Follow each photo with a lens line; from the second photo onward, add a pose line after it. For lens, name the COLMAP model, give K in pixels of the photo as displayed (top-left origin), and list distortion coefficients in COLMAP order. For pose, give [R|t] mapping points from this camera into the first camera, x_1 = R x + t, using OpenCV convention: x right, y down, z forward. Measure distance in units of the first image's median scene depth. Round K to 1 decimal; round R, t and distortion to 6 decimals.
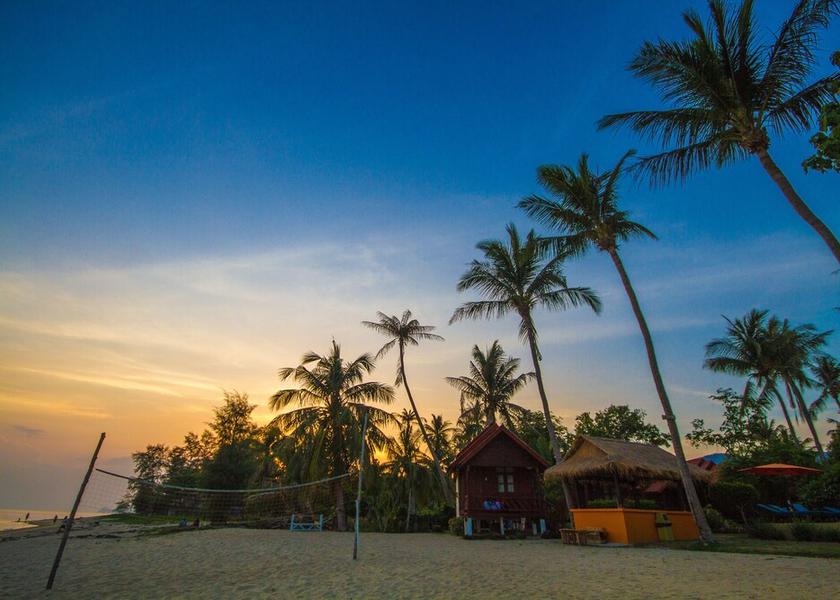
lens RADIAL K [[408.4, 0, 420.0], [0, 408.4, 300.0], [0, 0, 1]] dist [0.006021, 0.000438]
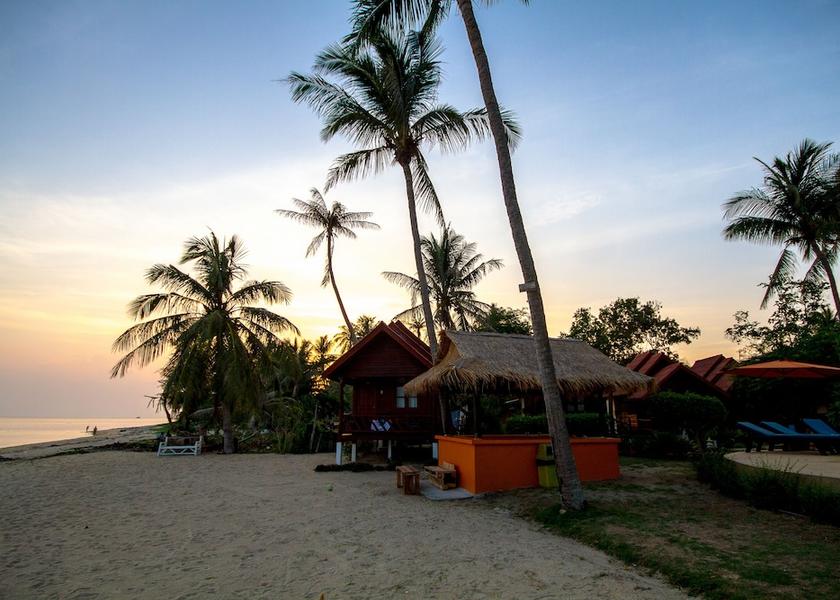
lens RADIAL K [[406.0, 0, 420.0], [0, 406.0, 300.0], [0, 0, 1]] dist [-0.001500, -0.000195]
pose [[0.990307, -0.051799, -0.128878, 0.230194], [0.077705, 0.975685, 0.204941, 0.079389], [0.115129, -0.212969, 0.970252, 0.203569]]
